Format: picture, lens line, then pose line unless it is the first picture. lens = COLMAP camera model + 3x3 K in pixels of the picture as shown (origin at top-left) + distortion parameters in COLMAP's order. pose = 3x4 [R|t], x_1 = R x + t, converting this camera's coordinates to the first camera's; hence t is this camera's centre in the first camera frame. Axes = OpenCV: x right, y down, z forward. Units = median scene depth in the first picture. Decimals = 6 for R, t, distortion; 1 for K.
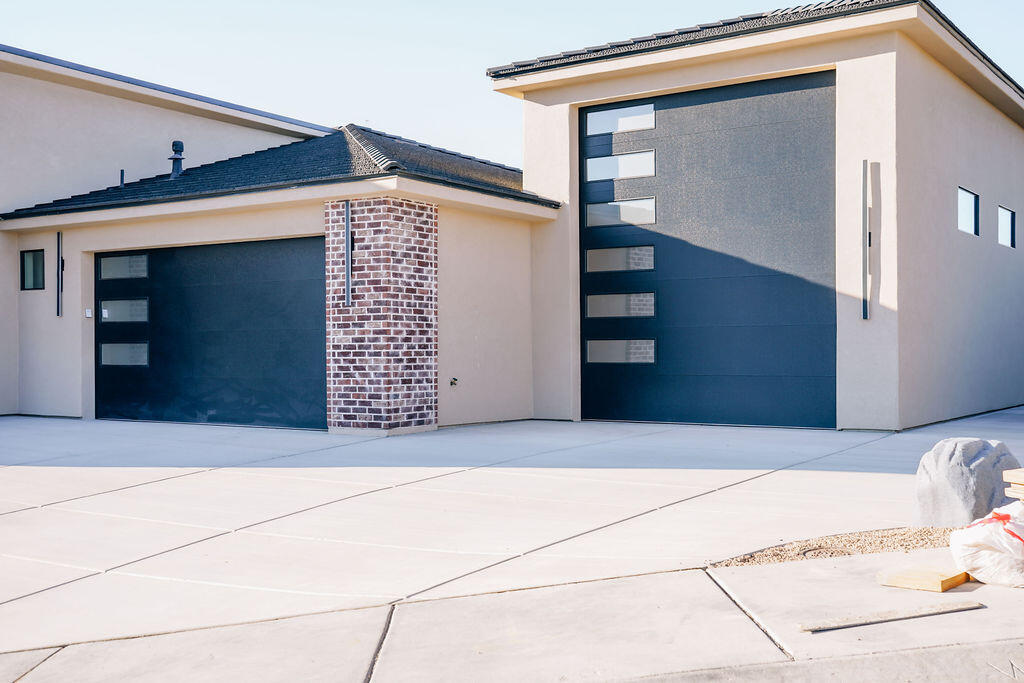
lens RADIAL K [[1095.6, 0, 511.7], [0, 1095.6, 344.9], [0, 0, 1]] dist [0.007309, 0.000000]
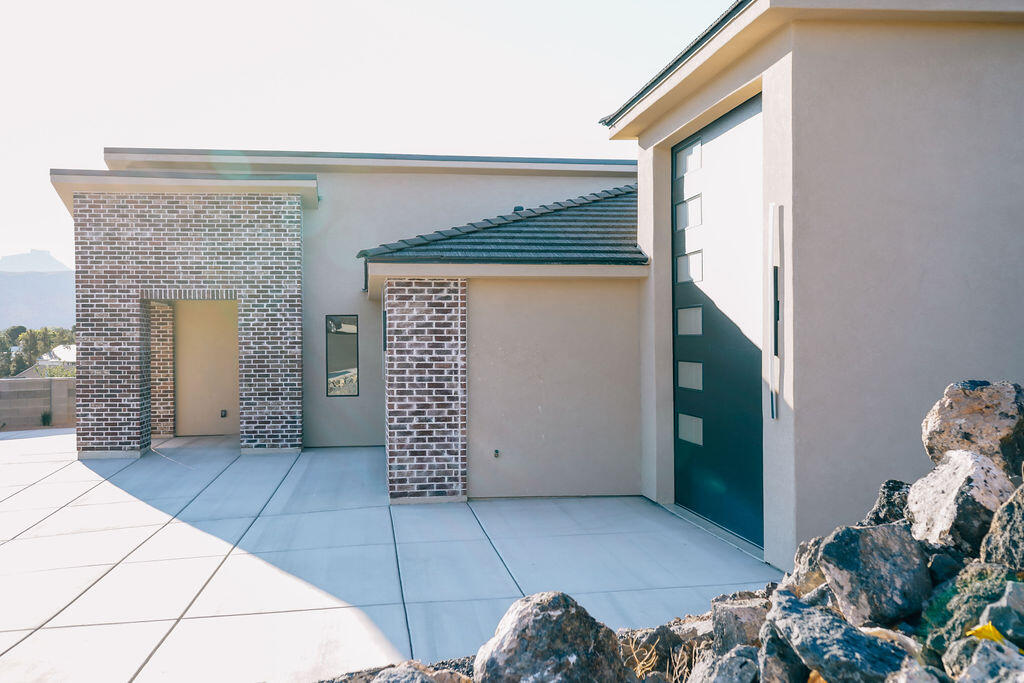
lens RADIAL K [[1095.6, 0, 512.6], [0, 1095.6, 339.1], [0, 0, 1]] dist [0.007309, 0.000000]
pose [[0.687658, -0.002179, -0.726032, 0.711055], [0.005017, 0.999986, 0.001751, -0.075300], [0.726018, -0.004847, 0.687659, 0.344828]]
